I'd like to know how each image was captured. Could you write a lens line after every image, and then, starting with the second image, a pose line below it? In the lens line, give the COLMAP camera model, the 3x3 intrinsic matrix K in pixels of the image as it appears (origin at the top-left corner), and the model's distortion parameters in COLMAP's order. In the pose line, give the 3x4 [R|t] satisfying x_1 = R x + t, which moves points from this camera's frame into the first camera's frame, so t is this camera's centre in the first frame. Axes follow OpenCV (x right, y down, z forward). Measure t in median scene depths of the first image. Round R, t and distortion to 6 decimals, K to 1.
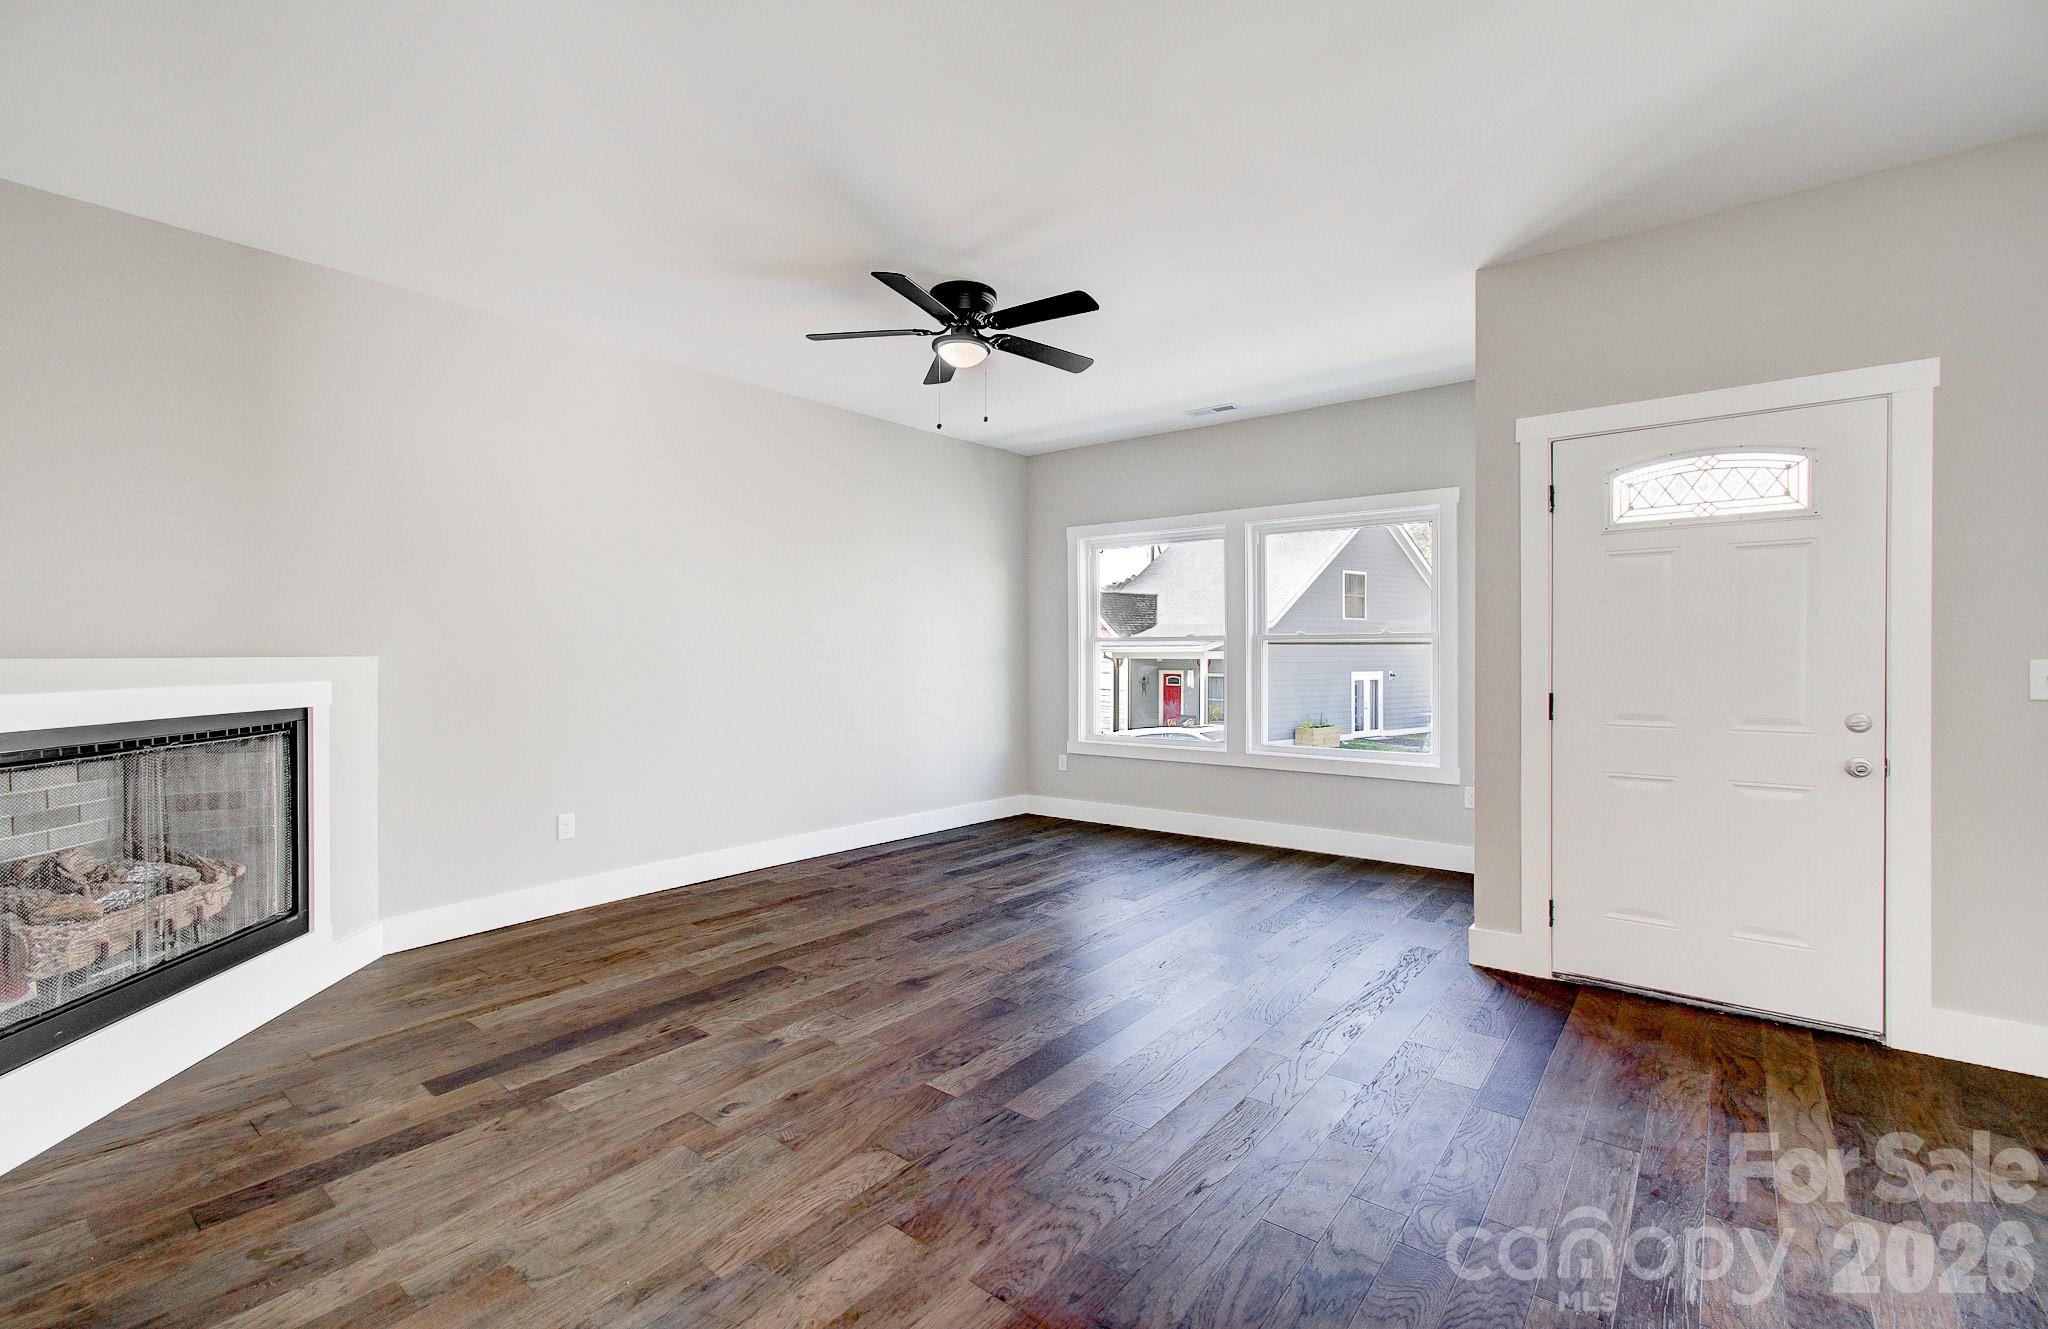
lens RADIAL K [[900.2, 0, 1024.0], [0, 900.2, 664.5], [0, 0, 1]] dist [0.001677, 0.000162]
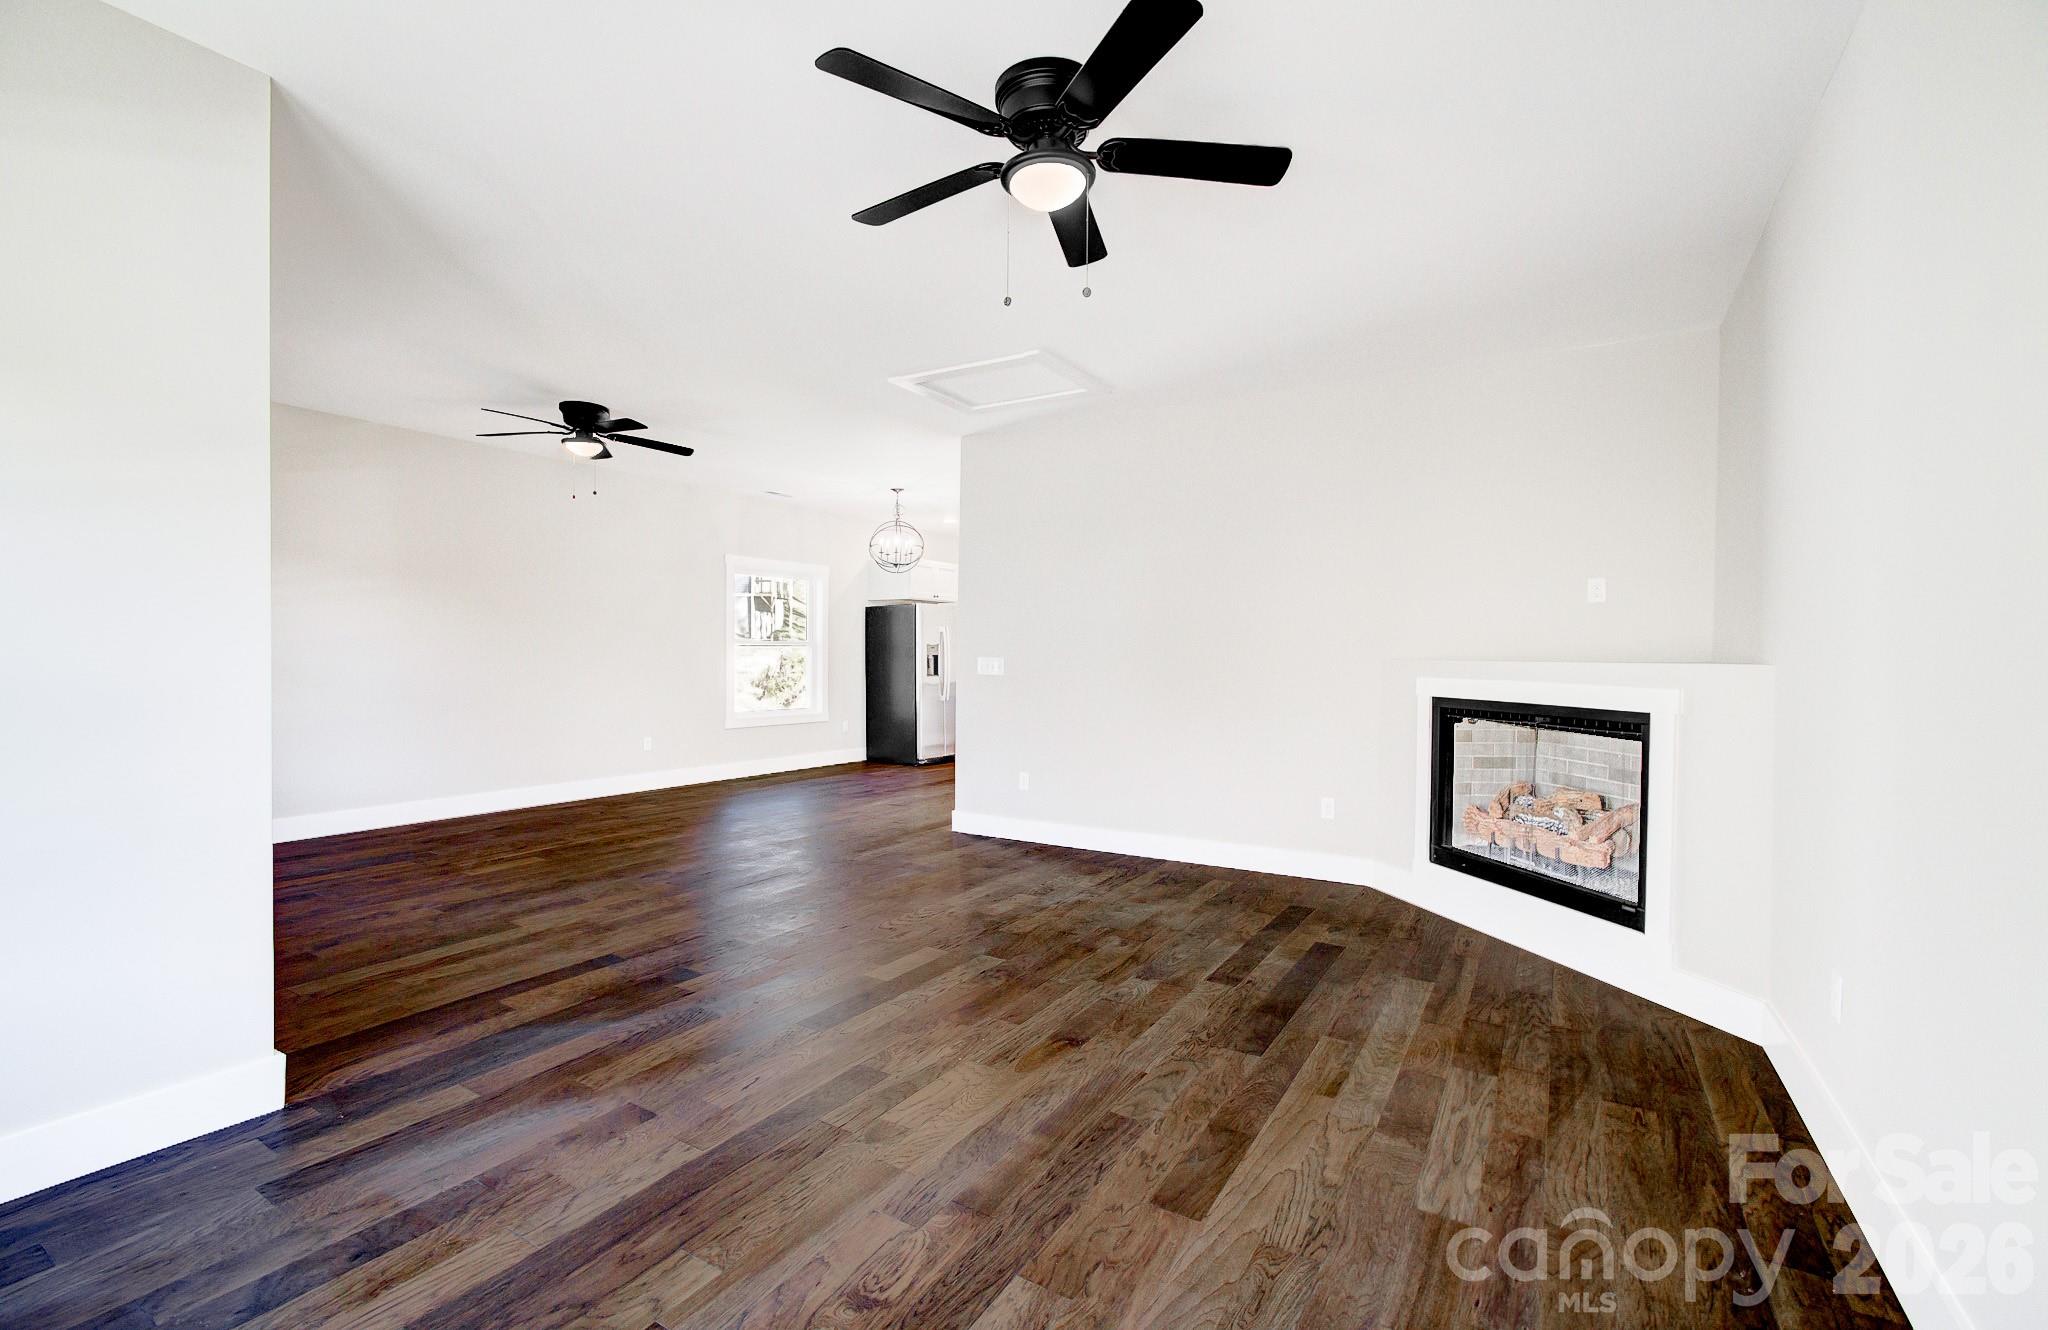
lens RADIAL K [[900.2, 0, 1024.0], [0, 900.2, 665.0], [0, 0, 1]] dist [0.001677, 0.000162]
pose [[-0.992933, -0.006284, -0.118506, 0.027492], [-0.009692, 0.999555, 0.028205, -0.029390], [0.118276, 0.029155, -0.992553, 1.976882]]
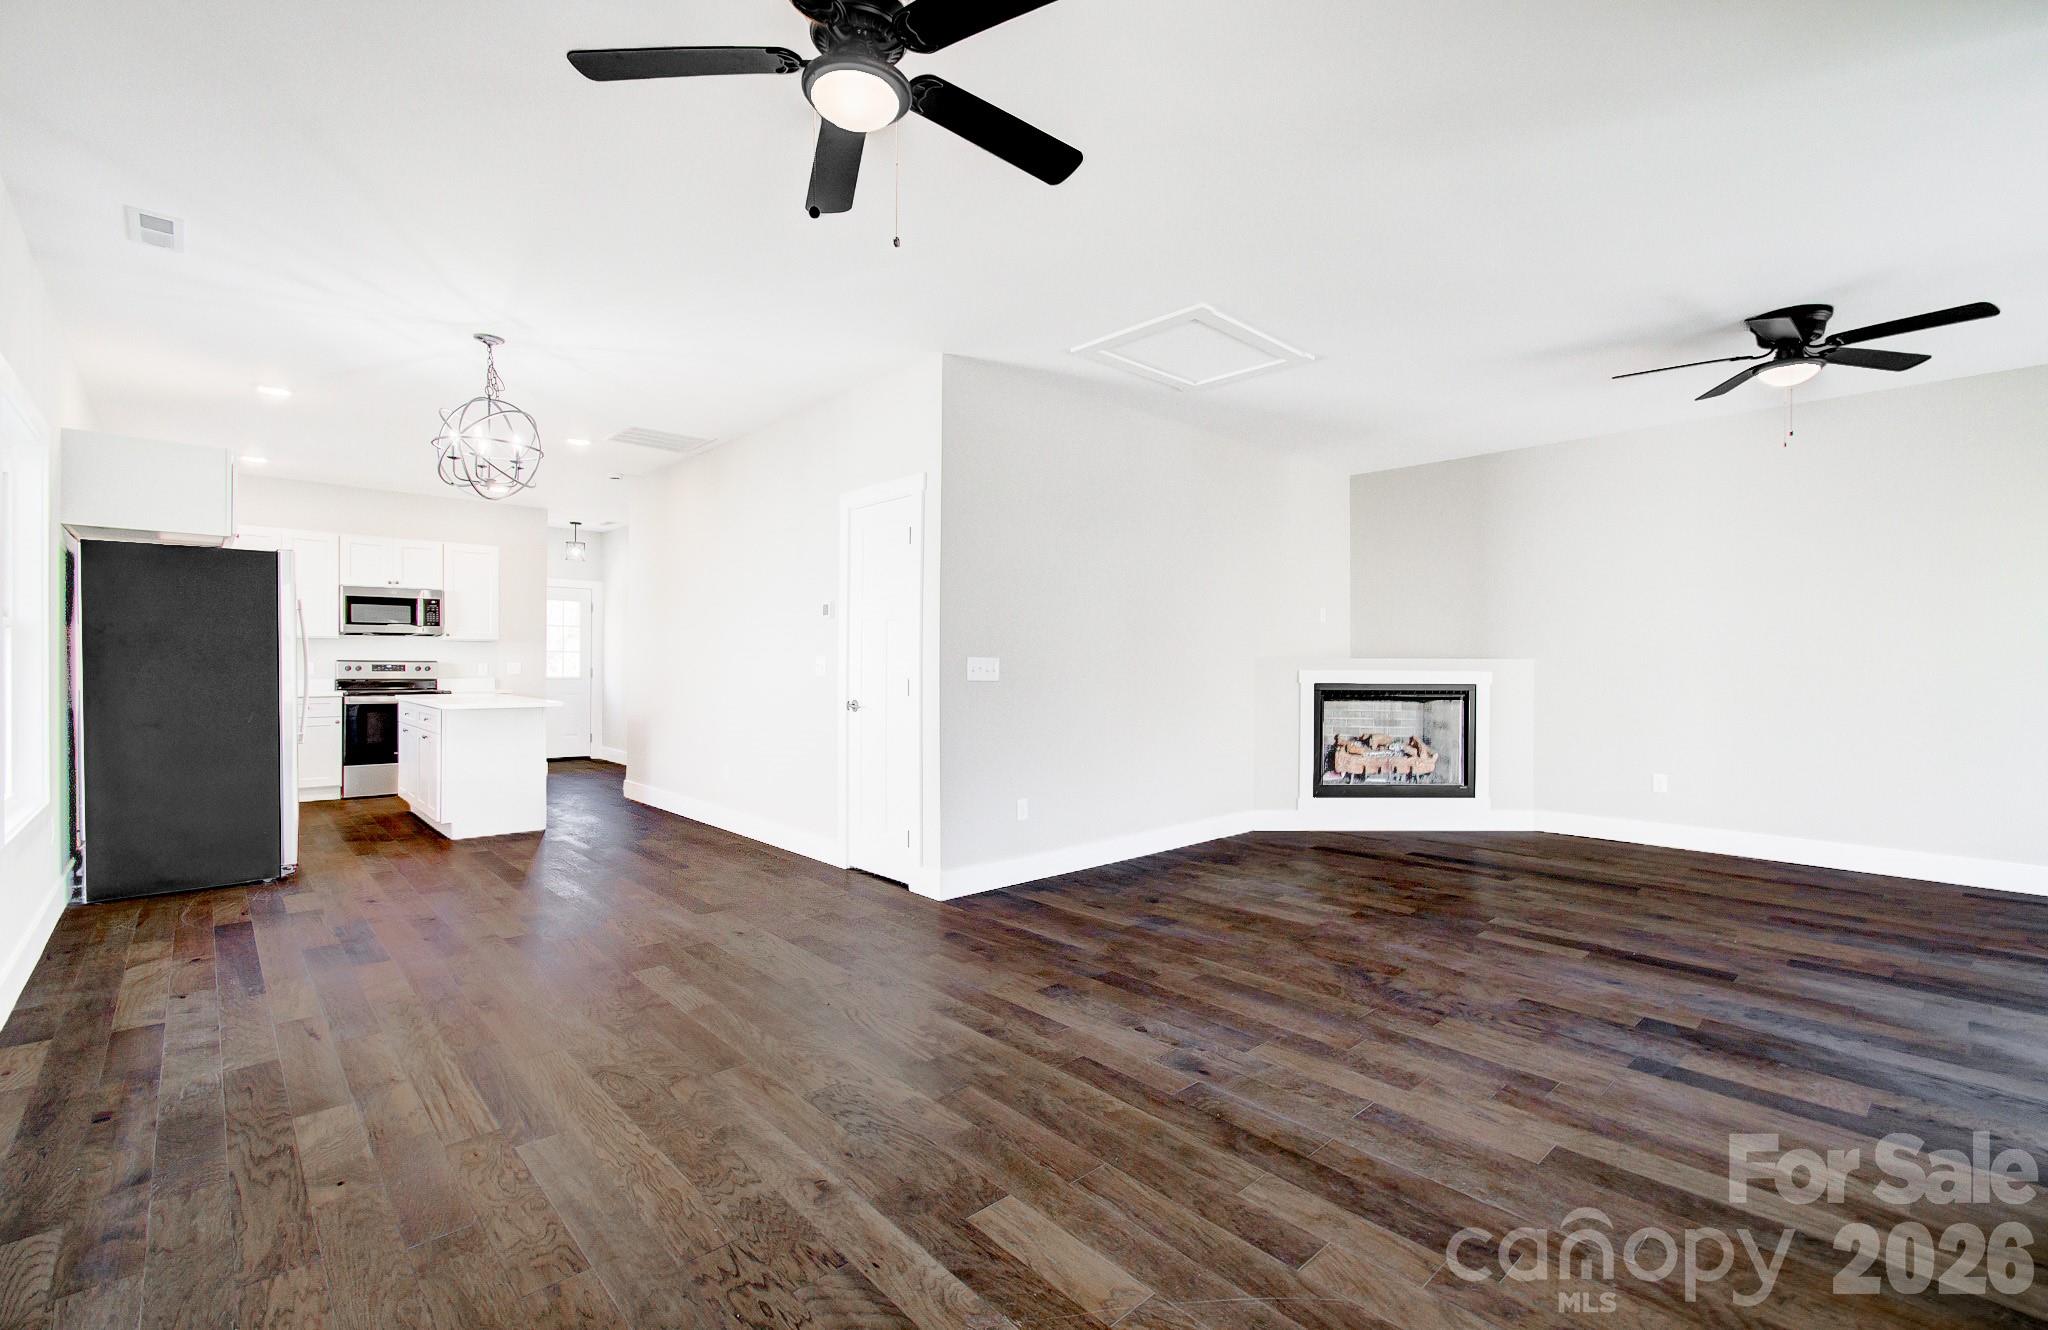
lens RADIAL K [[900.2, 0, 1024.0], [0, 900.2, 665.0], [0, 0, 1]] dist [0.001677, 0.000162]
pose [[-0.138512, 0.011227, -0.990297, 1.358320], [-0.021764, 0.999660, 0.014377, -0.003351], [0.990122, 0.023544, -0.138220, 0.293721]]
